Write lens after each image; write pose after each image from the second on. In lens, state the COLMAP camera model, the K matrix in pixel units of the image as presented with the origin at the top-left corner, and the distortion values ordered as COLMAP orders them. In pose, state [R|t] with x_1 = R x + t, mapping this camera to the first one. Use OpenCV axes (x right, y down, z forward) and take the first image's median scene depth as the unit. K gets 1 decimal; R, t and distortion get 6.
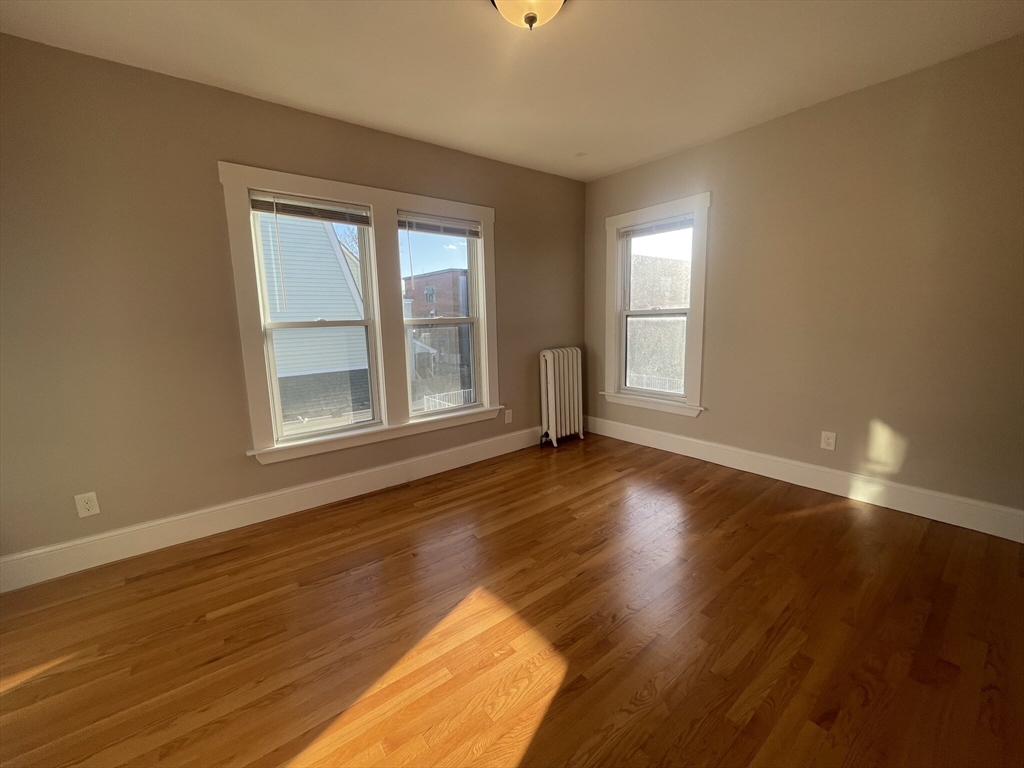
lens RADIAL K [[417.3, 0, 508.3], [0, 417.3, 381.0], [0, 0, 1]] dist [-0.000939, -0.000120]
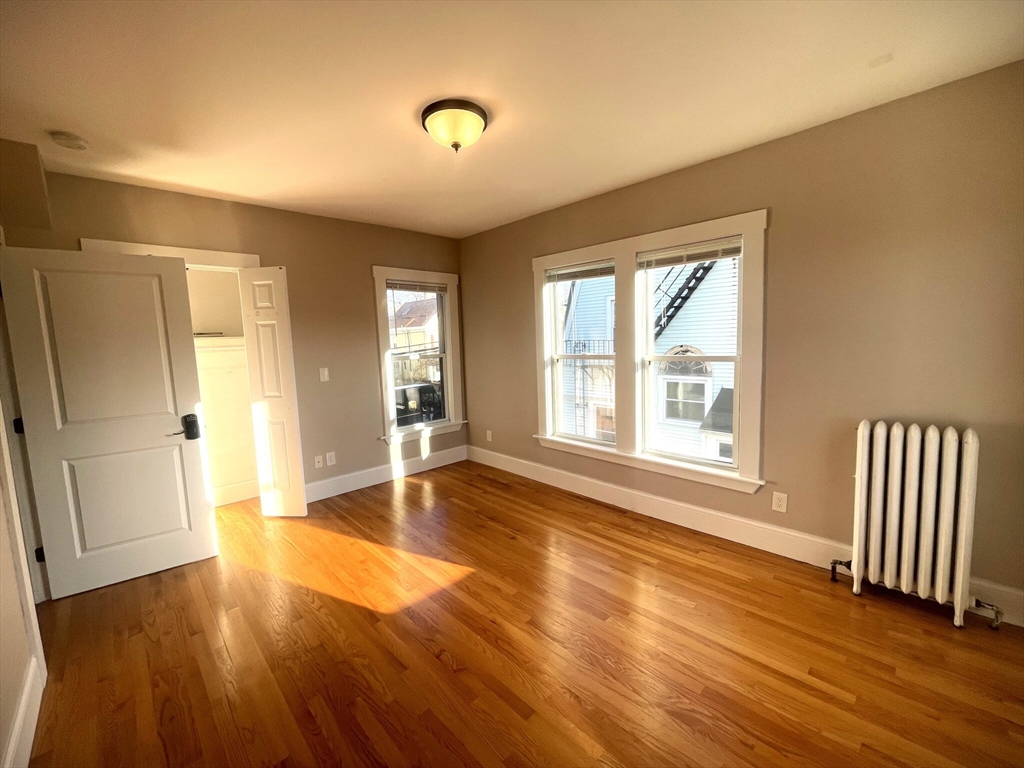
lens RADIAL K [[417.3, 0, 508.3], [0, 417.3, 381.0], [0, 0, 1]] dist [-0.000939, -0.000120]
pose [[0.093182, 0.126506, -0.987580, 0.868770], [-0.119320, 0.986166, 0.115066, -0.193940], [0.988473, 0.107116, 0.106988, 0.667502]]
